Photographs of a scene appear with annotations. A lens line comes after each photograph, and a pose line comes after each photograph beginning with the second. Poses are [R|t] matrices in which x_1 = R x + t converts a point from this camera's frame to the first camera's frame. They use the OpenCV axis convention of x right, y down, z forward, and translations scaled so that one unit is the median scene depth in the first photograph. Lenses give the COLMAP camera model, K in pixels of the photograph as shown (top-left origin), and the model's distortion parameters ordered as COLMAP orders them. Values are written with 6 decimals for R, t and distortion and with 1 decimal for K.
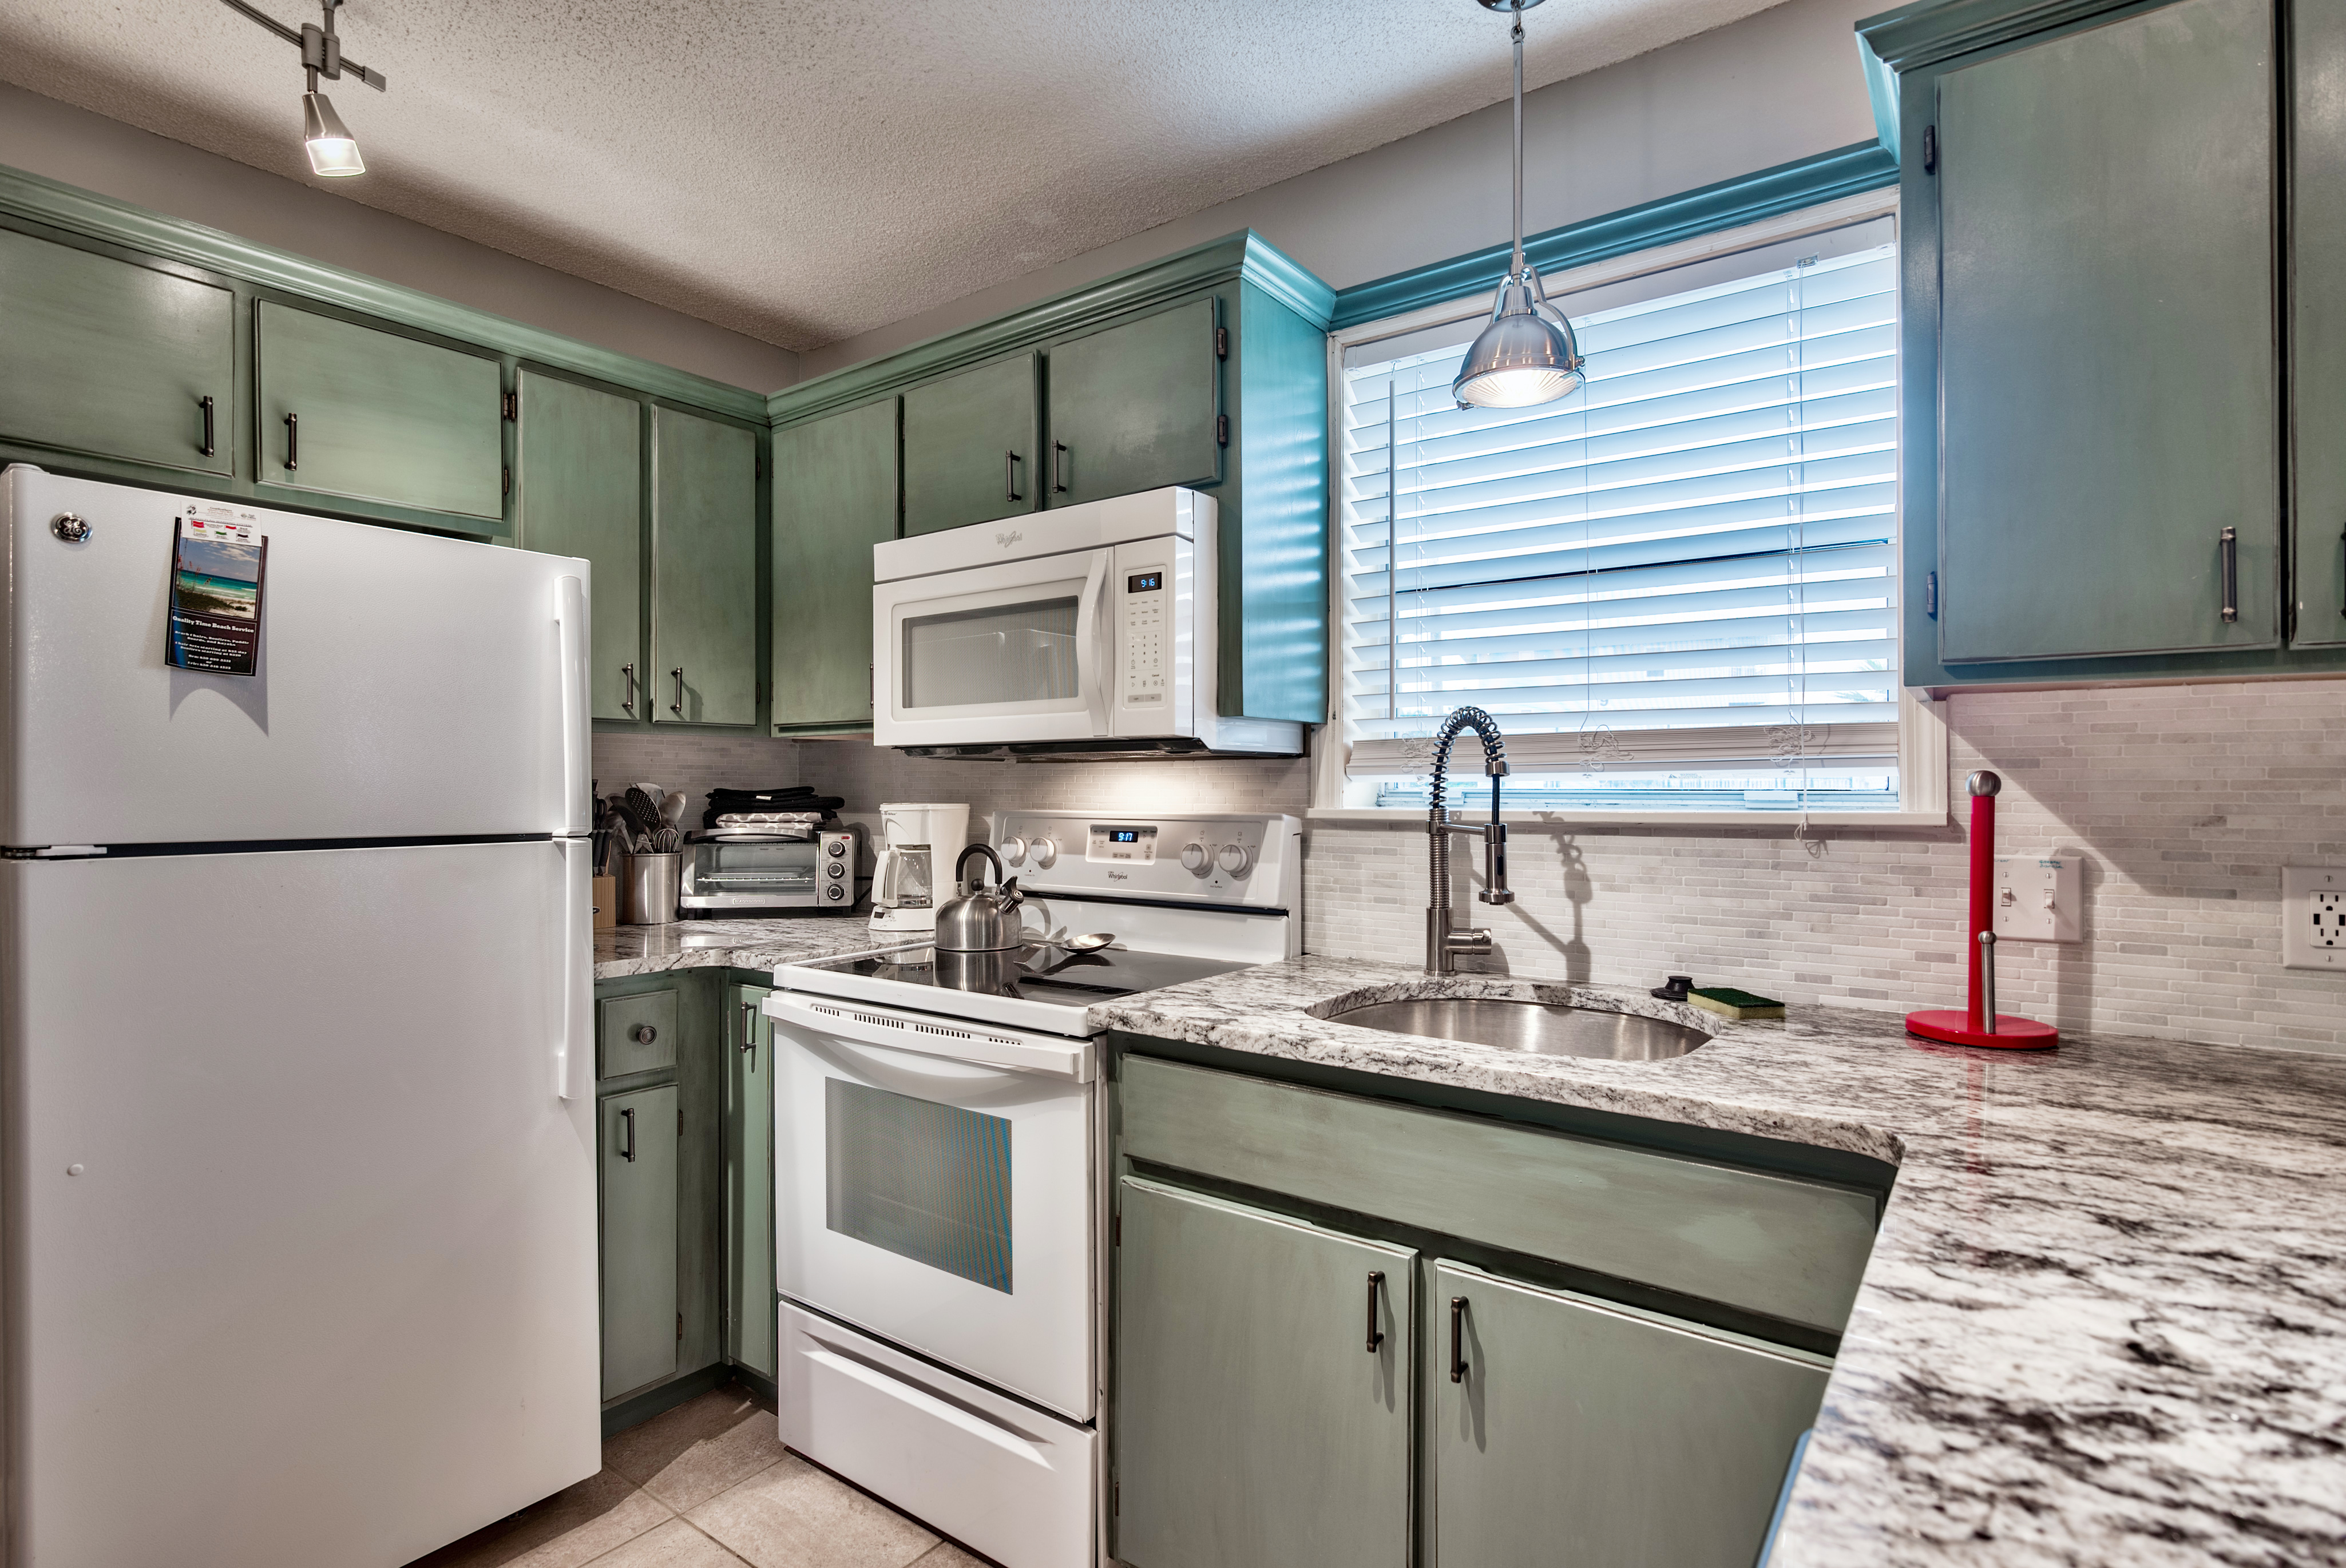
lens RADIAL K [[1146.3, 0, 1173.0], [0, 1146.3, 784.0], [0, 0, 1]] dist [-0.003986, -0.000423]
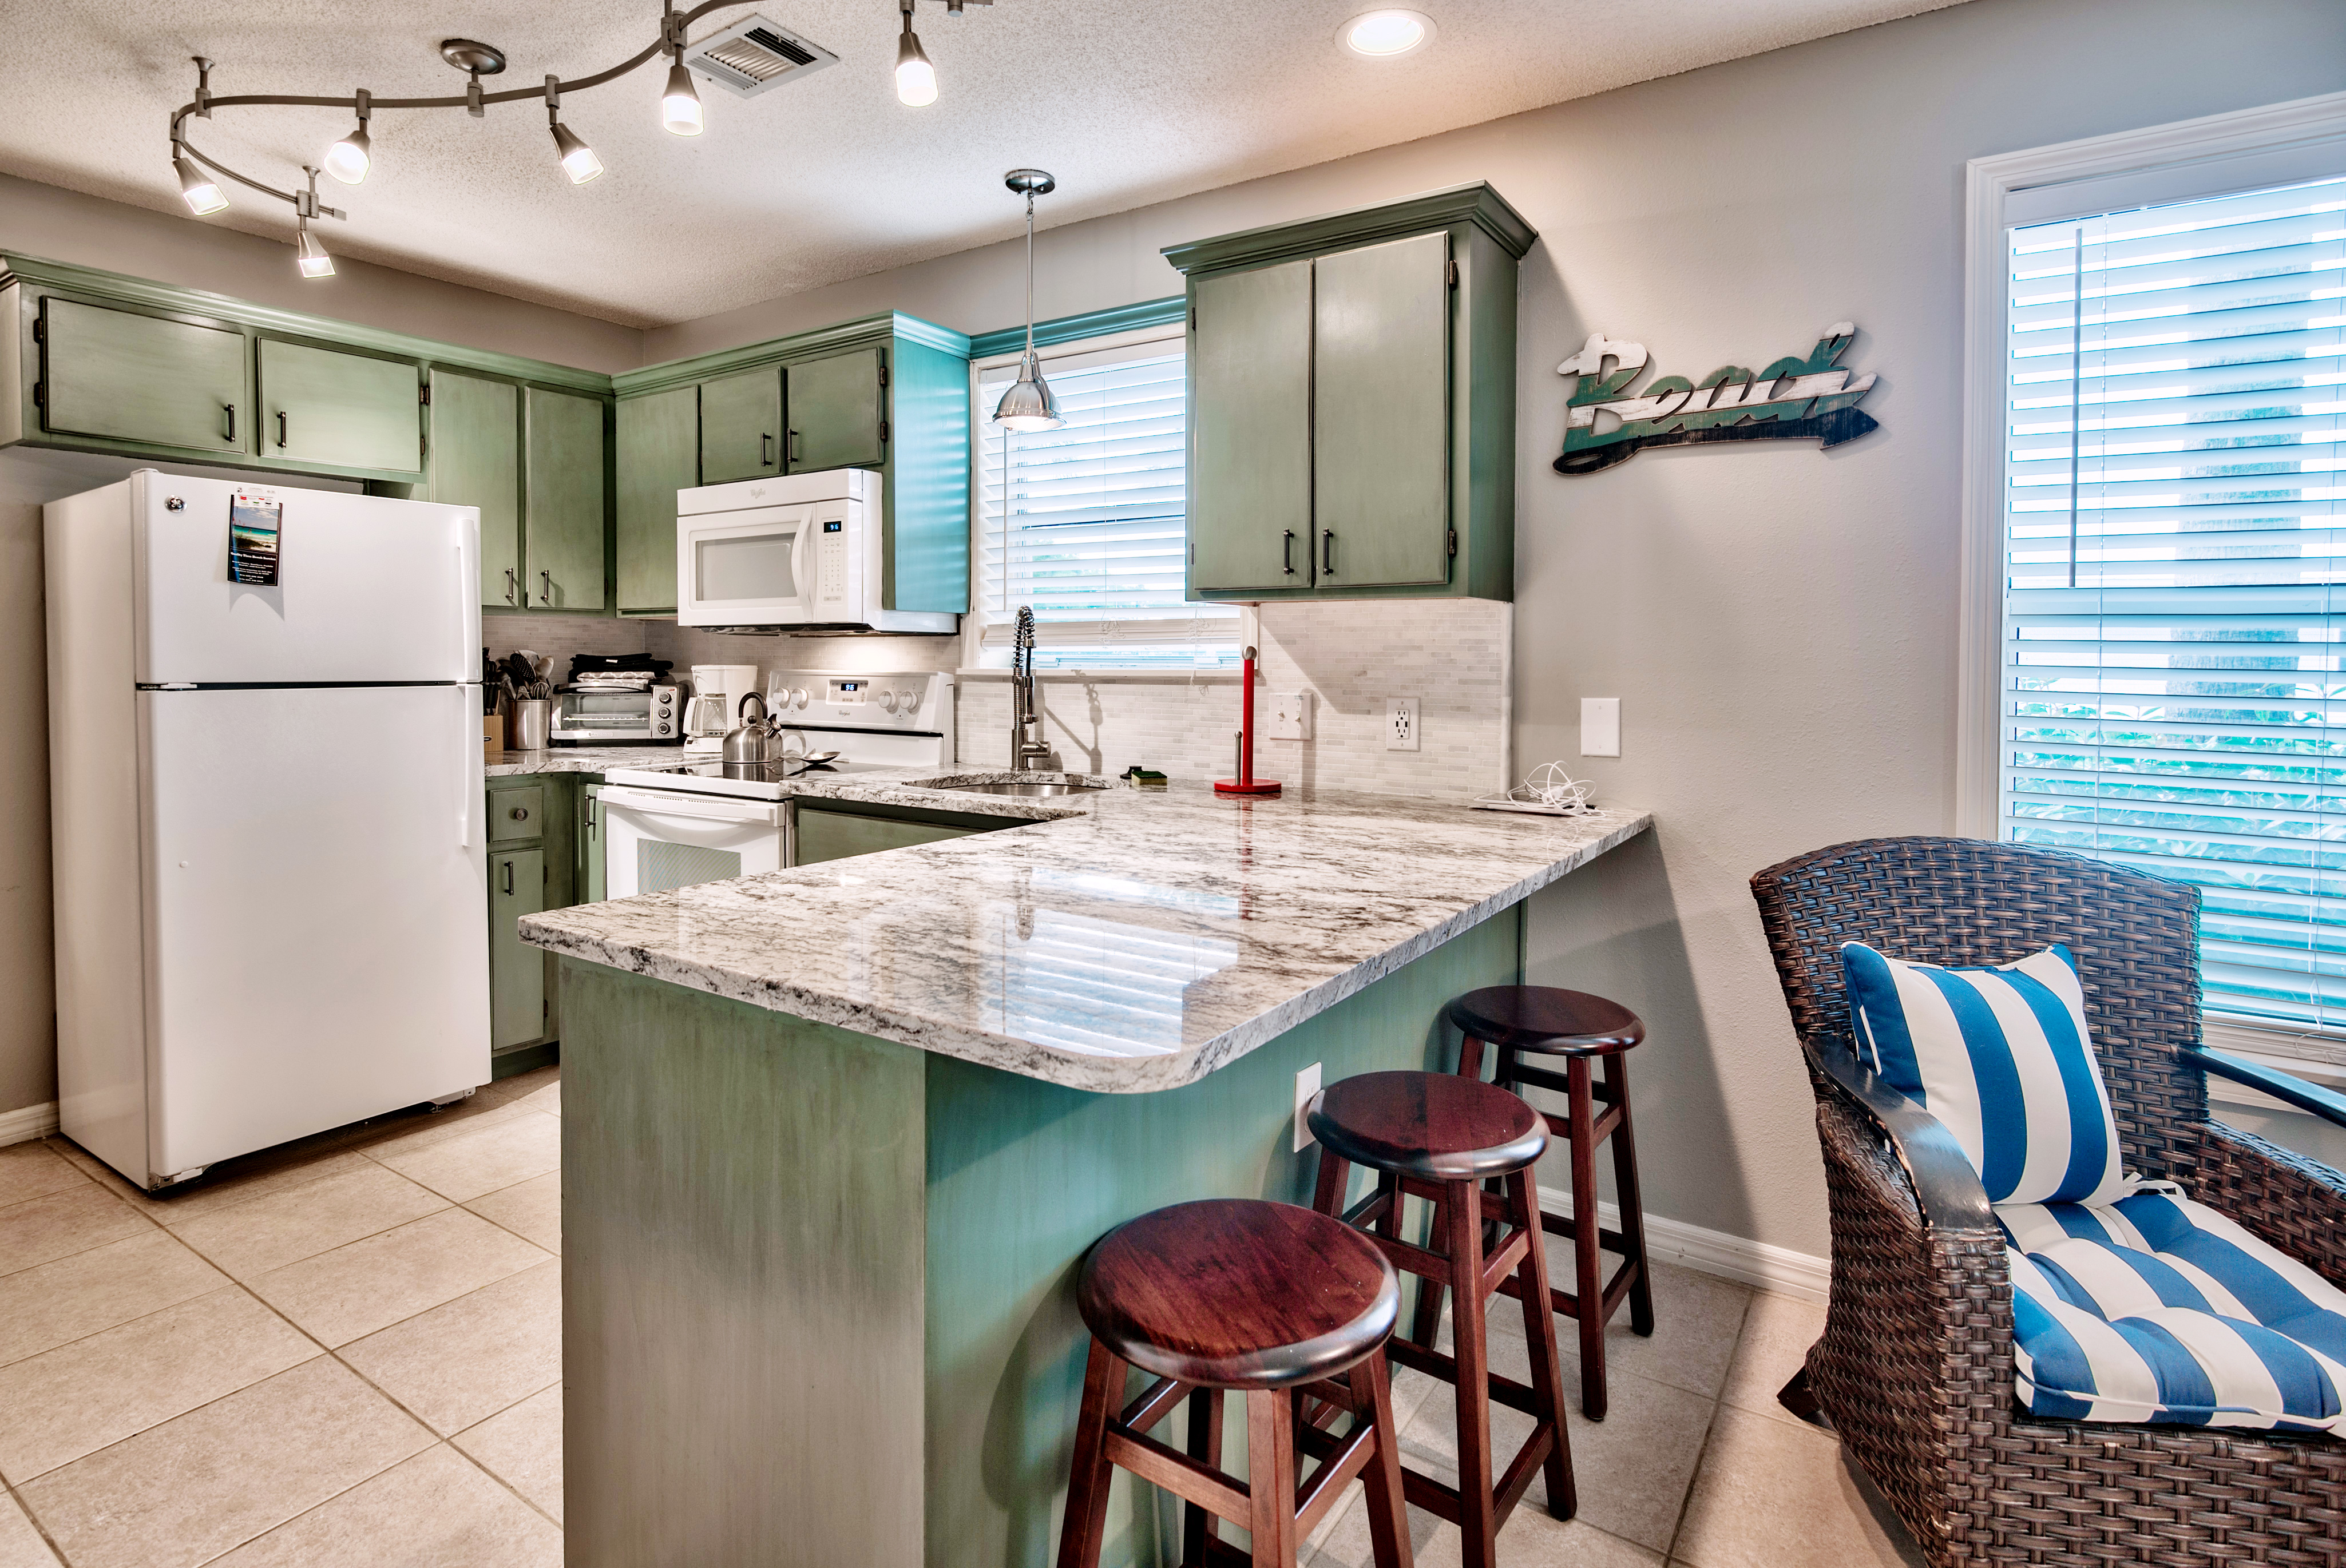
lens RADIAL K [[1176.8, 0, 1171.9], [0, 1176.8, 682.3], [0, 0, 1]] dist [-0.004733, -0.000284]
pose [[0.998837, 0.003396, 0.048092, 0.337176], [-0.004500, 0.999729, 0.022858, 0.002808], [-0.048001, -0.023048, 0.998581, -0.613930]]
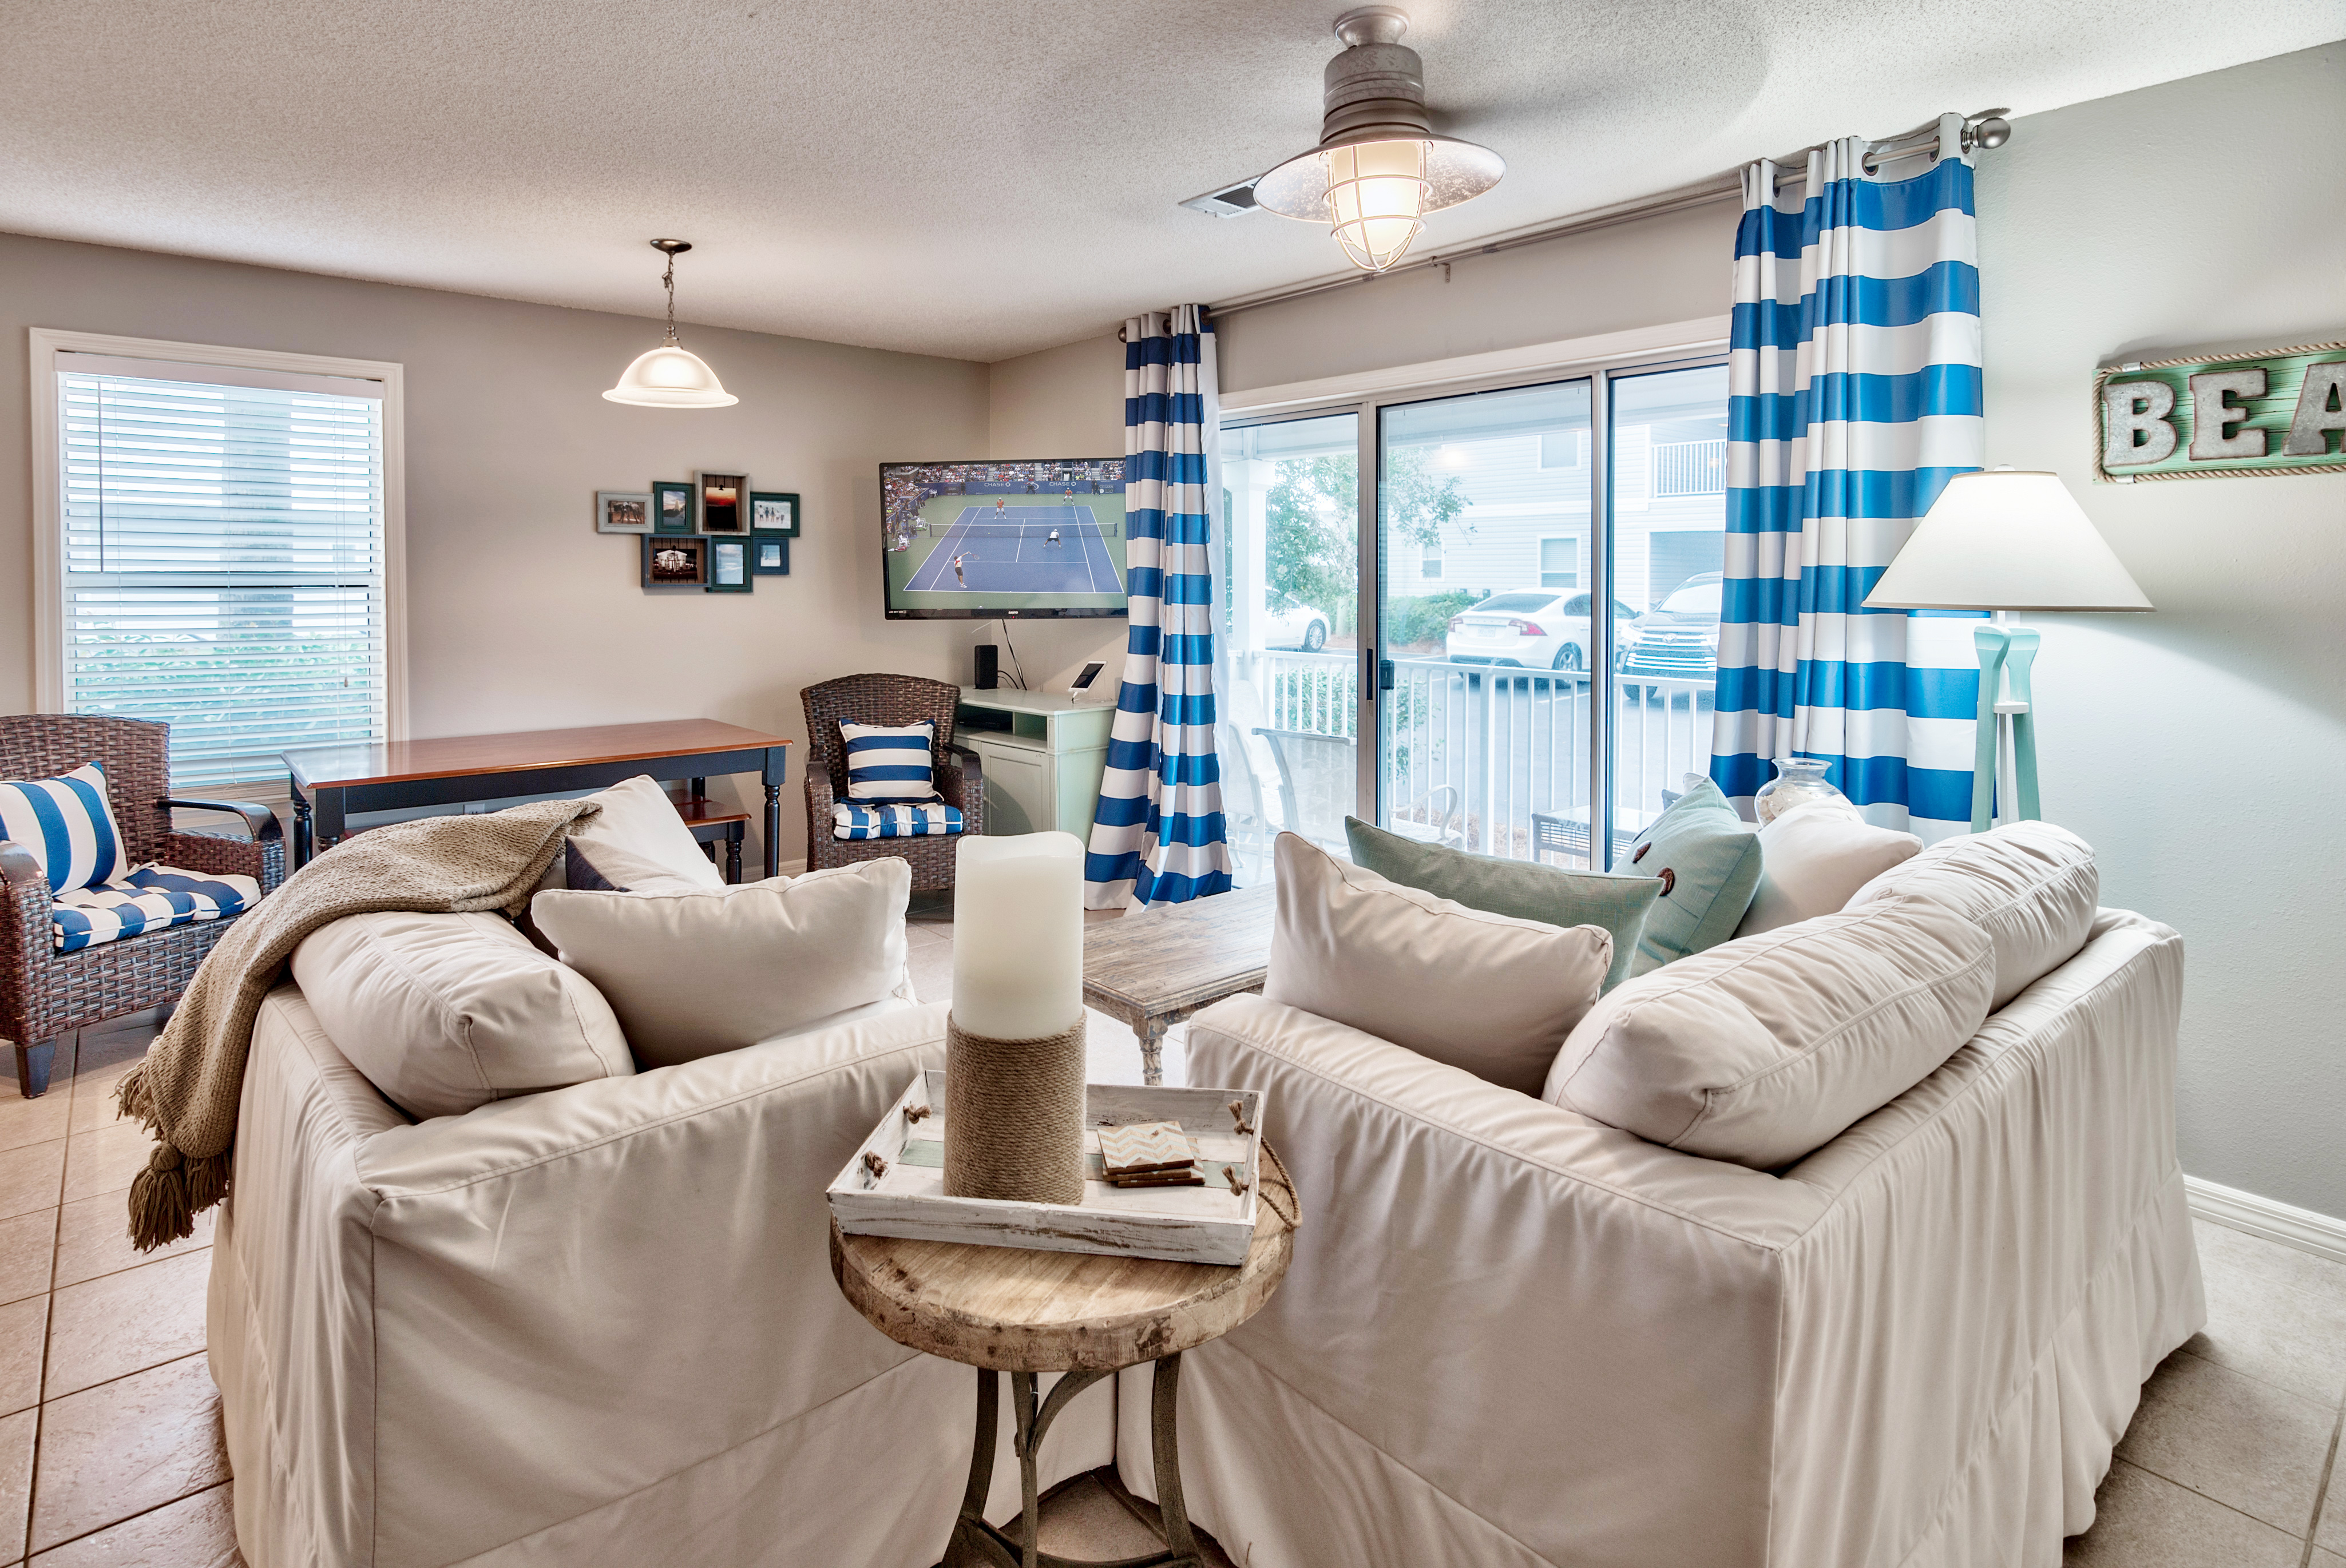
lens RADIAL K [[1222.1, 0, 1166.2], [0, 1222.1, 594.4], [0, 0, 1]] dist [-0.003413, -0.000849]
pose [[0.226626, -0.015625, 0.973856, -0.310329], [0.000042, 0.999871, 0.016032, -0.052113], [-0.973982, -0.003593, 0.226598, -1.670455]]
